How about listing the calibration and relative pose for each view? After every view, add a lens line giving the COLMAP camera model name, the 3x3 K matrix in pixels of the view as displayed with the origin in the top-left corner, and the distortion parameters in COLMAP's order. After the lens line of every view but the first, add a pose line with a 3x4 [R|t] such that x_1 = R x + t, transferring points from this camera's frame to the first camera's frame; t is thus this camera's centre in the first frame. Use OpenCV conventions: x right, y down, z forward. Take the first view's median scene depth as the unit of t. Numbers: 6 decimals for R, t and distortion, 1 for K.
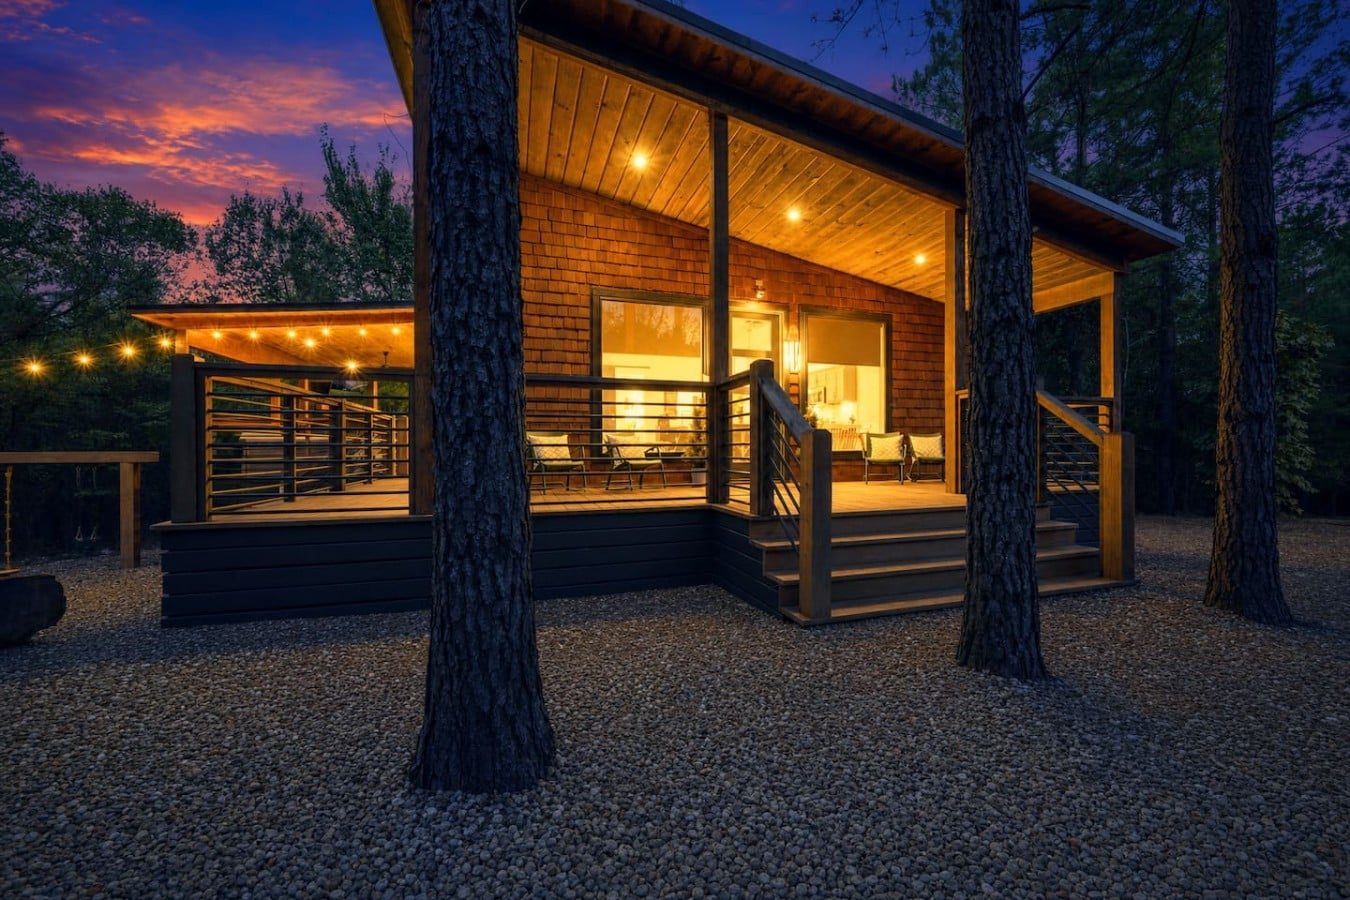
lens RADIAL K [[542.3, 0, 675.0], [0, 542.3, 450.0], [0, 0, 1]] dist [0.009090, 0.000262]
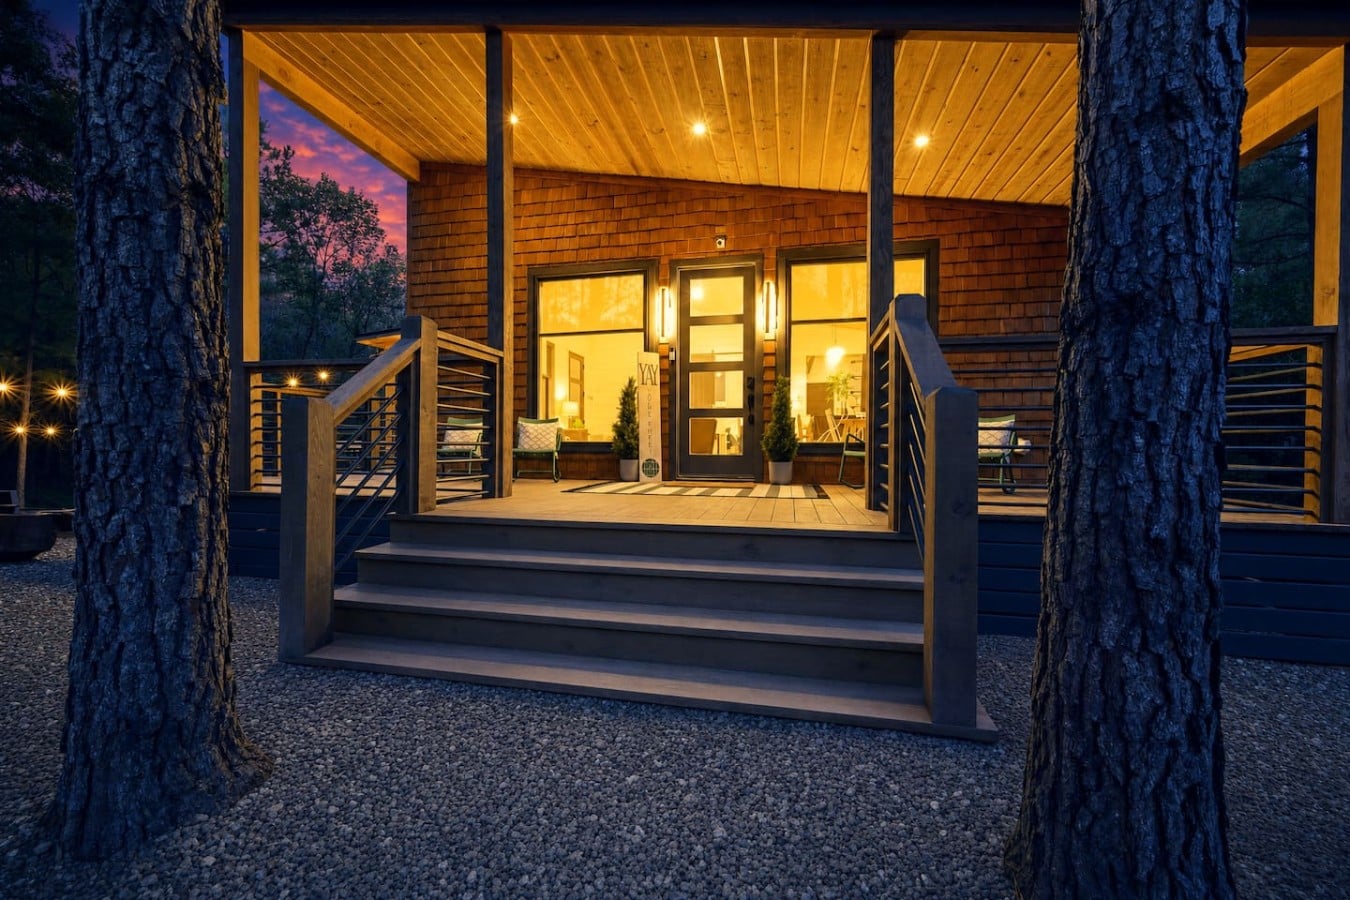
lens RADIAL K [[512.7, 0, 673.7], [0, 512.7, 440.0], [0, 0, 1]] dist [0.011512, 0.000177]
pose [[0.865325, 0.007371, -0.501158, 0.504131], [-0.007198, 0.999971, 0.002280, -0.000427], [0.501160, 0.001634, 0.865353, 0.331432]]
